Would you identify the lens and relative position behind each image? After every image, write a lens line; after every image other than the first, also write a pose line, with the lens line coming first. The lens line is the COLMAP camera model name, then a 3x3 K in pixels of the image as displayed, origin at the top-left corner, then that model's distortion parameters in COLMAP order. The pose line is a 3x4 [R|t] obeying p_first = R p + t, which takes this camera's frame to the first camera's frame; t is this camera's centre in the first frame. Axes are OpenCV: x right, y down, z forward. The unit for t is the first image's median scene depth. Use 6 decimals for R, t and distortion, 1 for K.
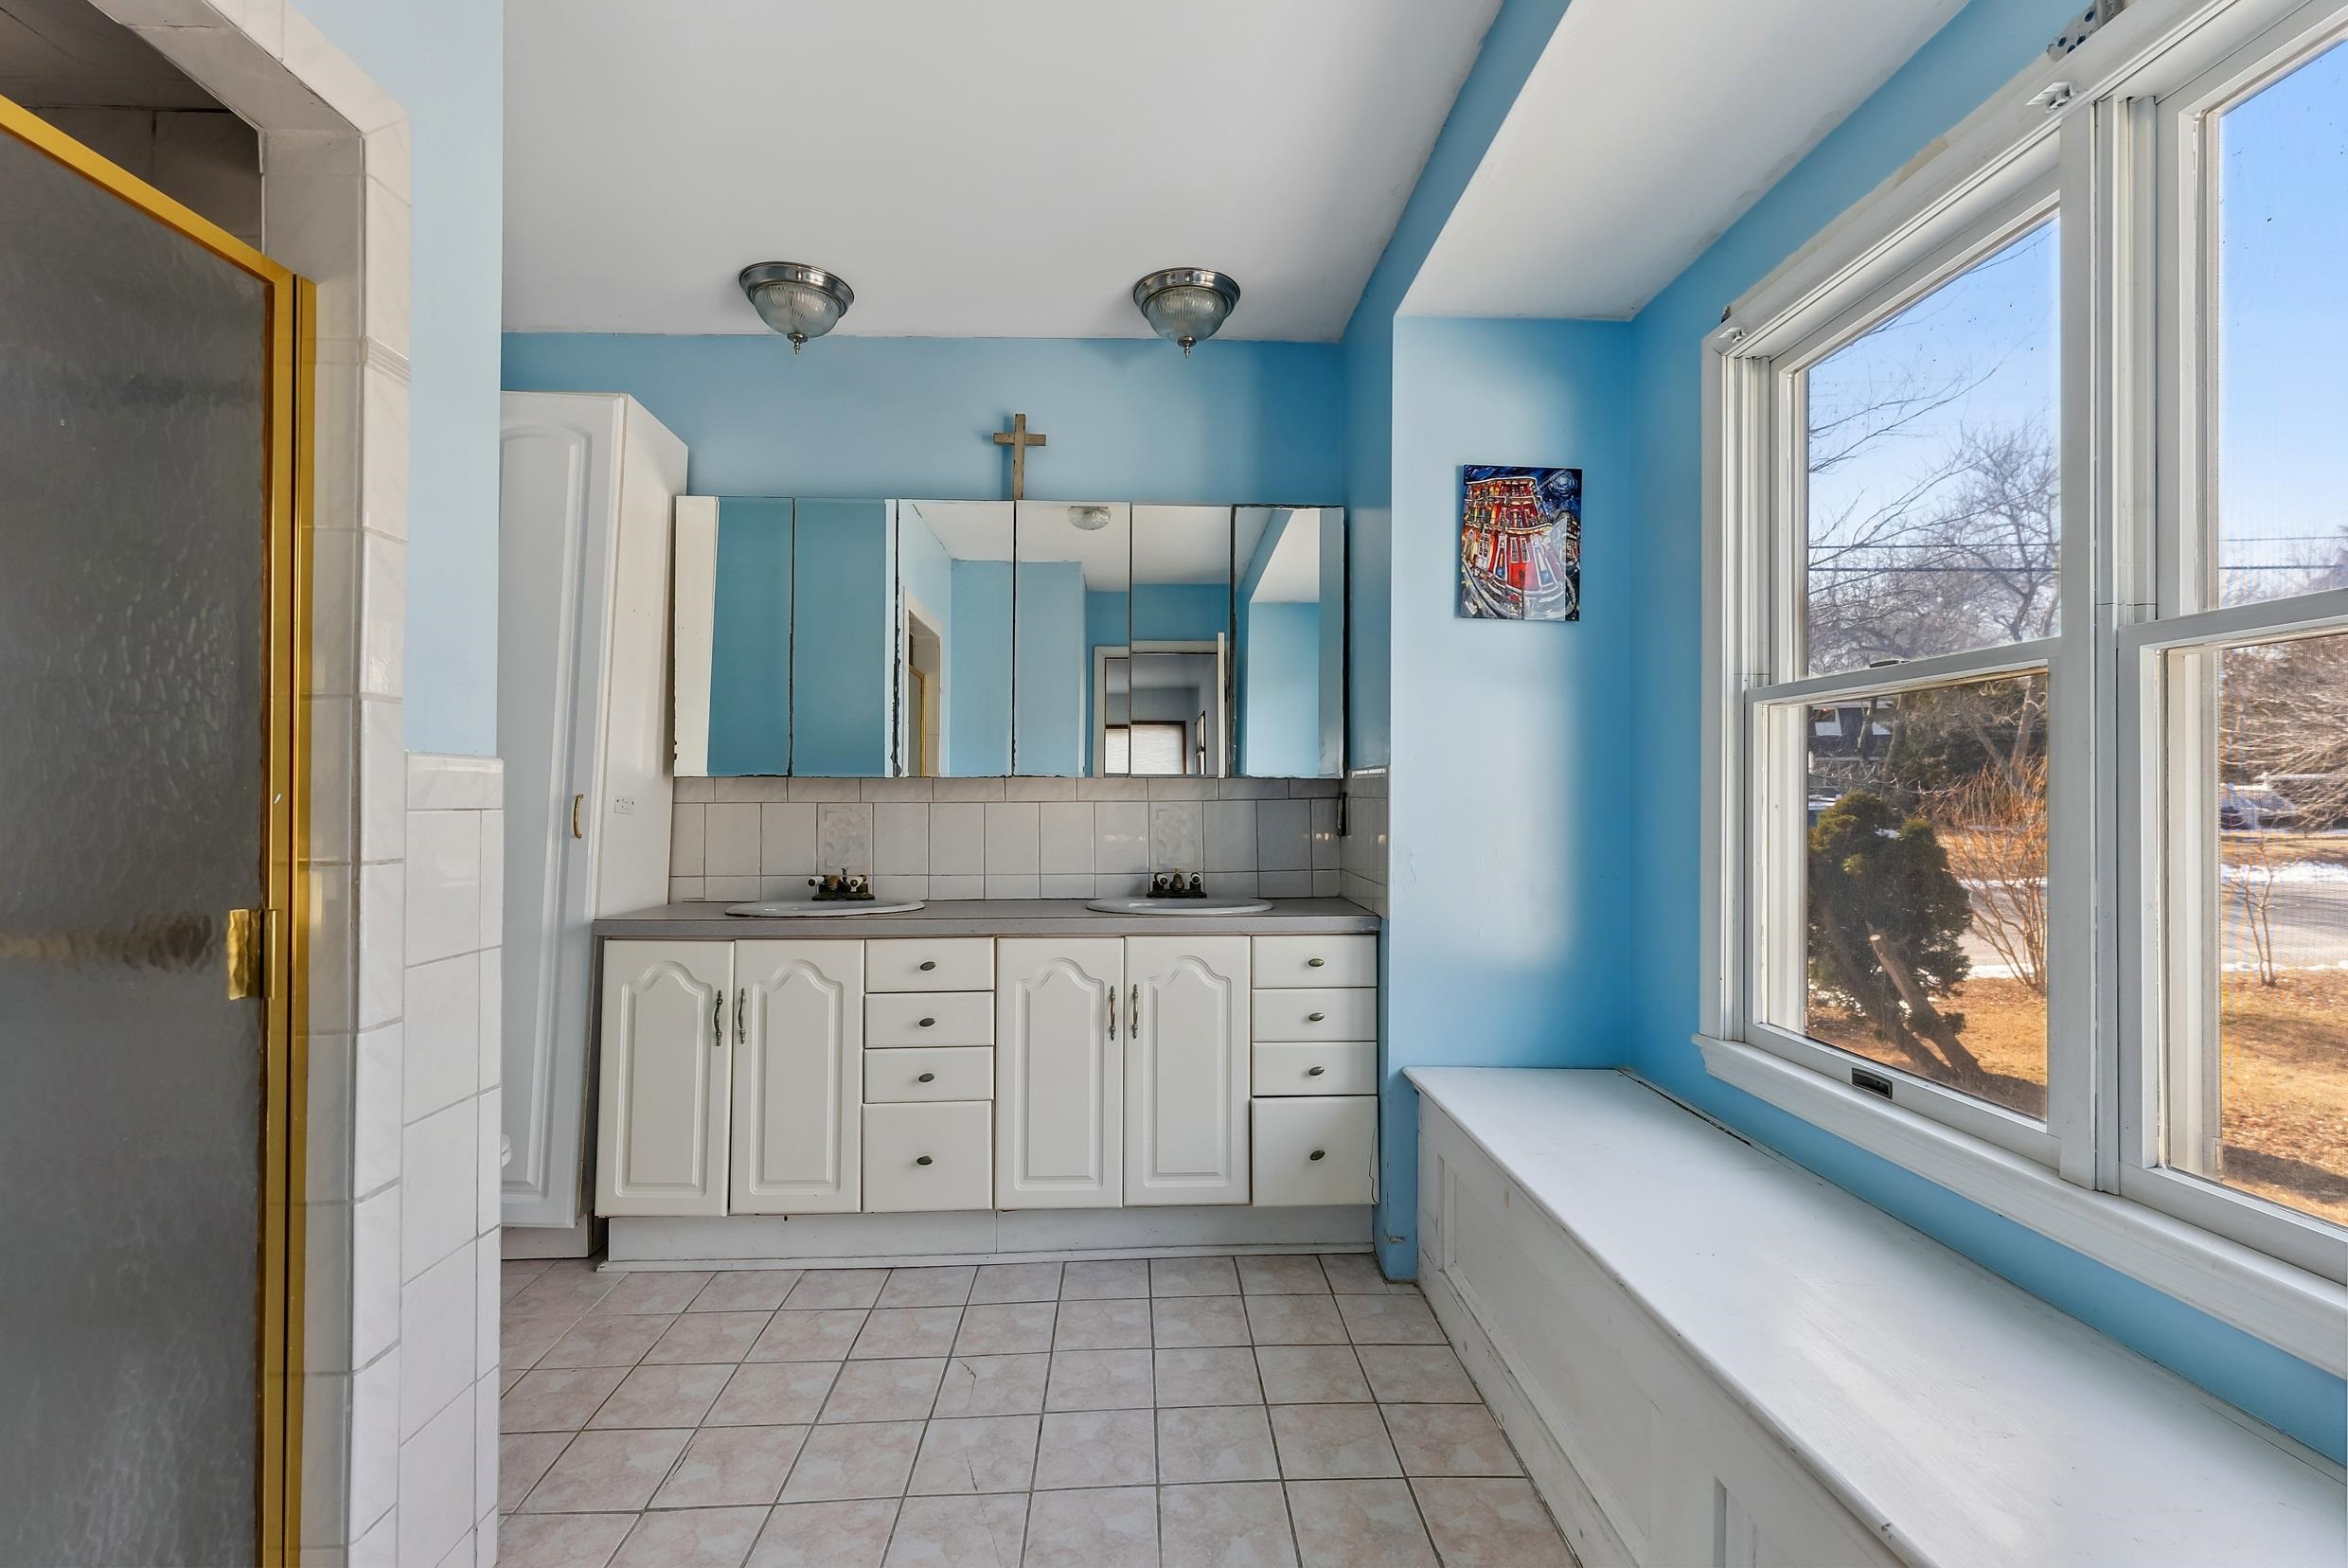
lens RADIAL K [[1035.1, 0, 1178.4], [0, 1035.1, 794.5], [0, 0, 1]] dist [-0.000042, 0.000135]
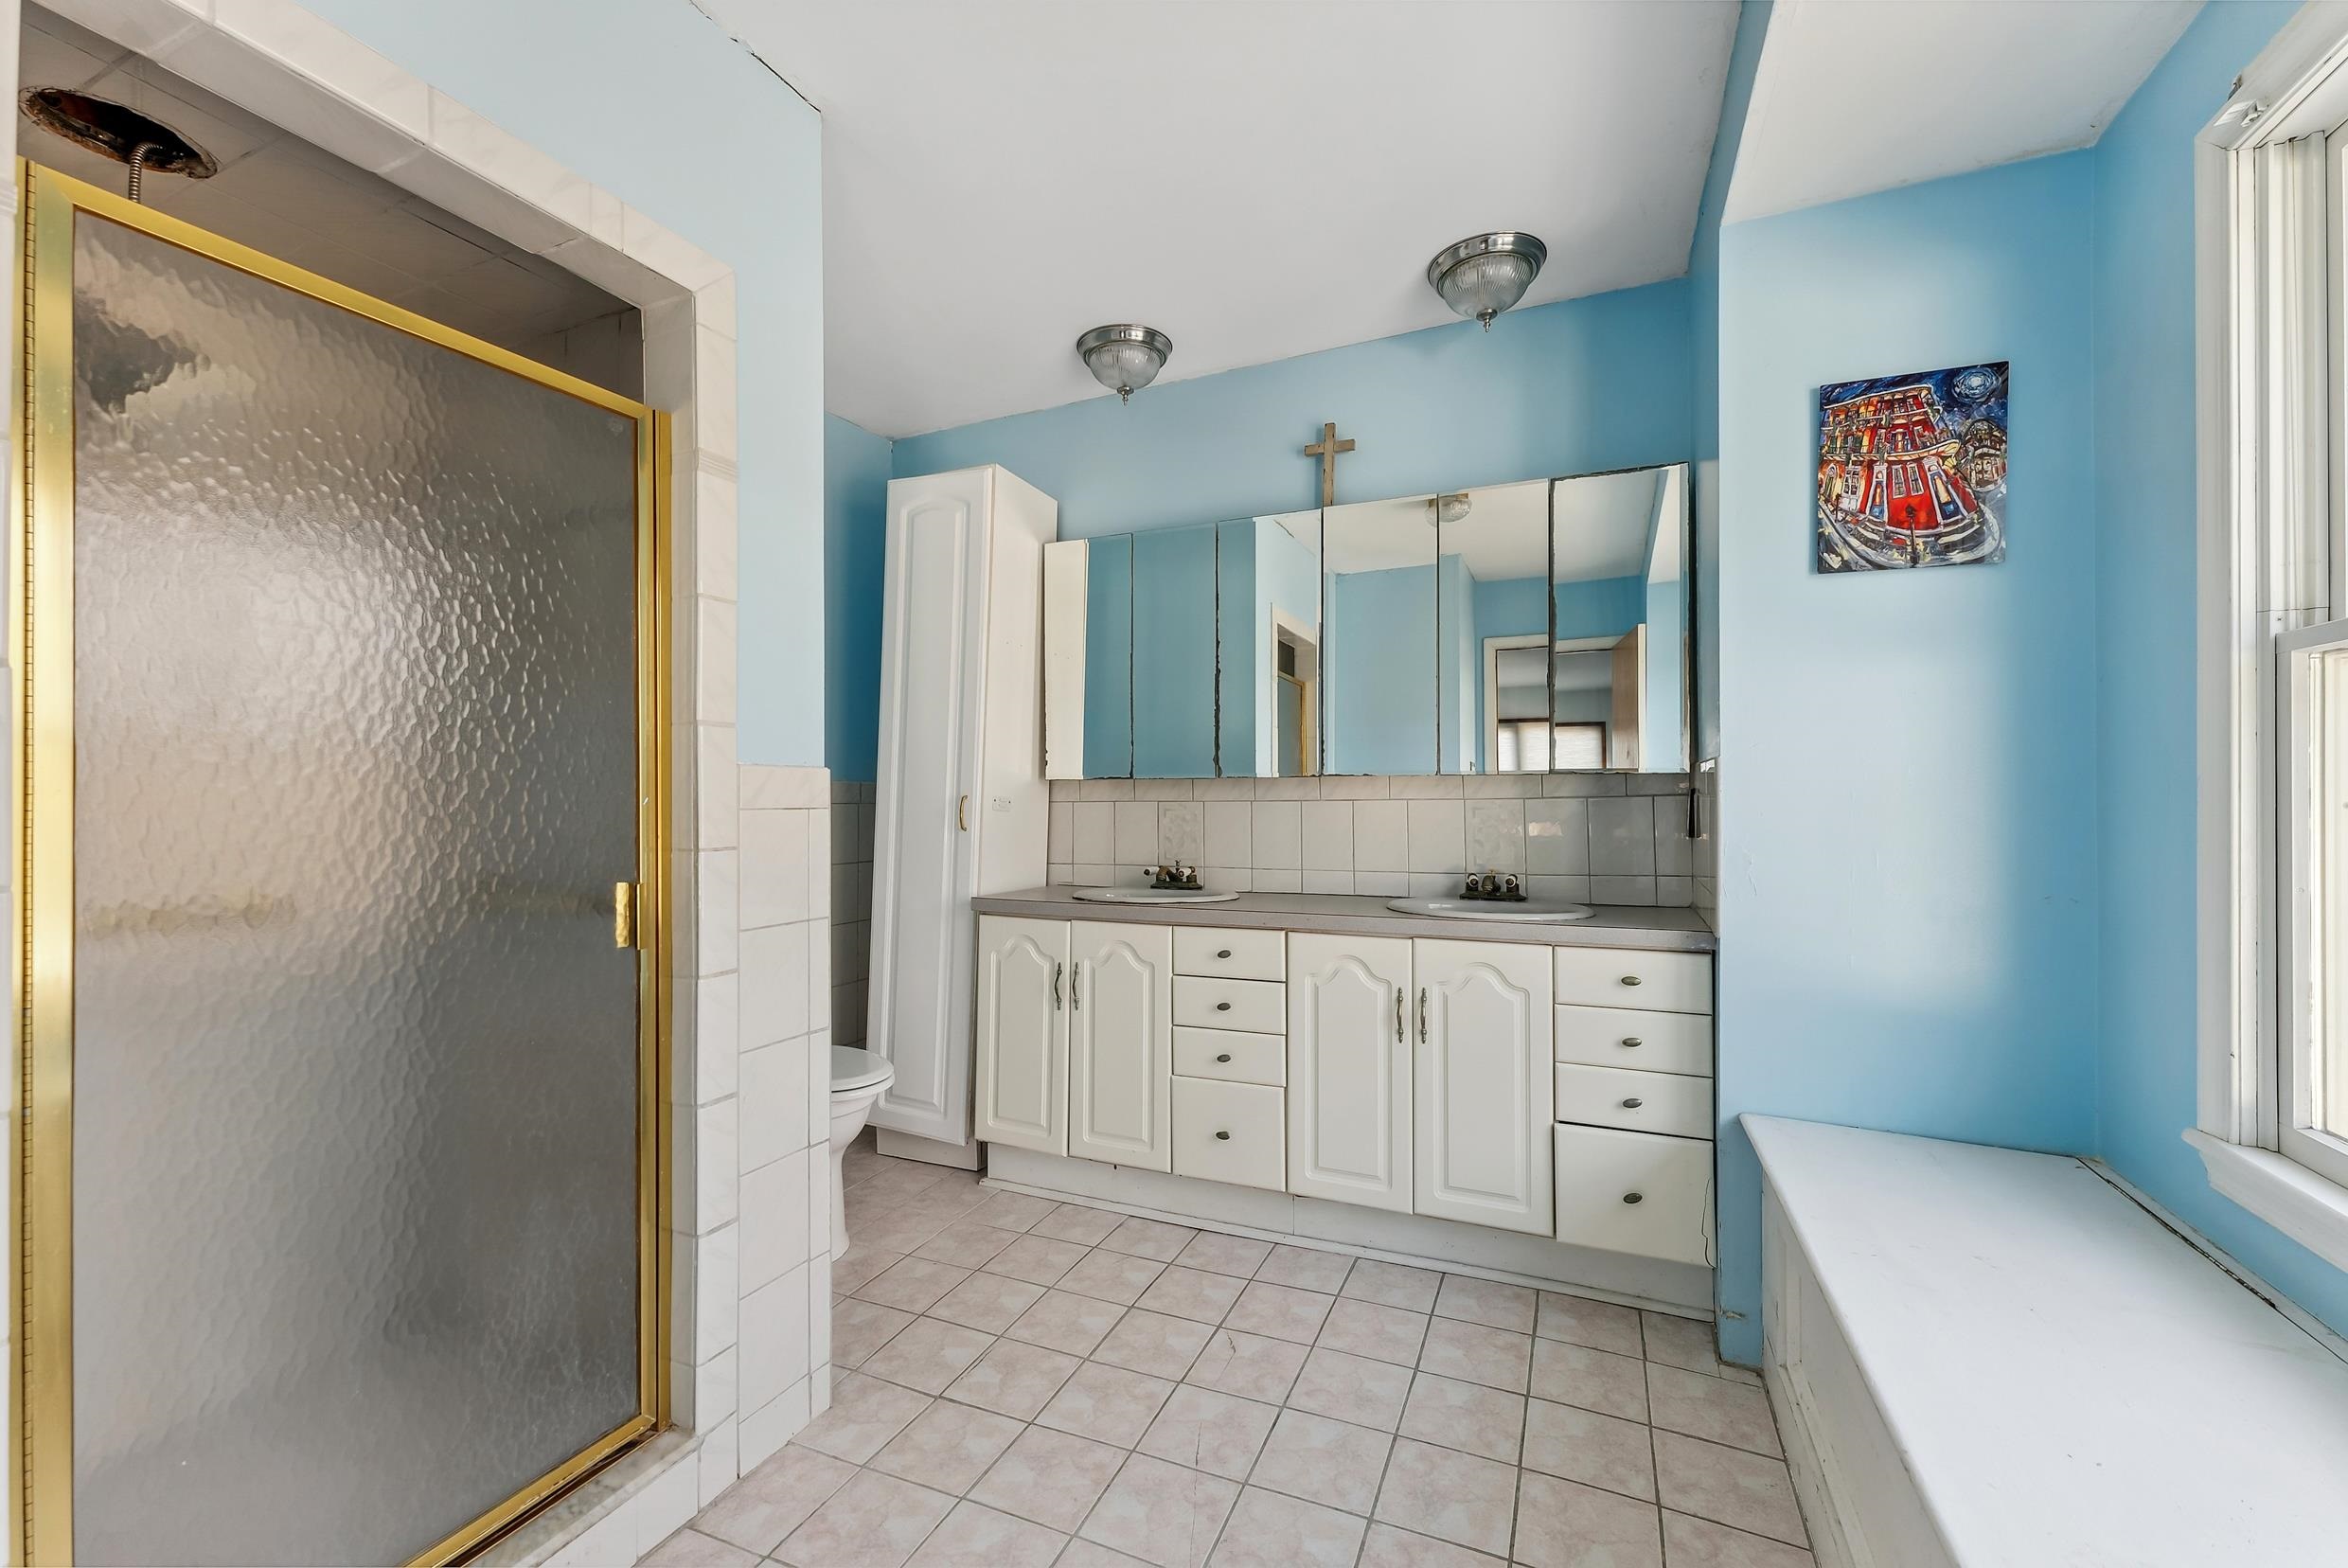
lens RADIAL K [[947.5, 0, 1175.0], [0, 947.5, 795.3], [0, 0, 1]] dist [0.001476, 0.000020]
pose [[0.895024, -0.004887, -0.445992, 0.151445], [0.006415, 0.999978, 0.001917, -0.000711], [0.445973, -0.004577, 0.895035, 0.102603]]
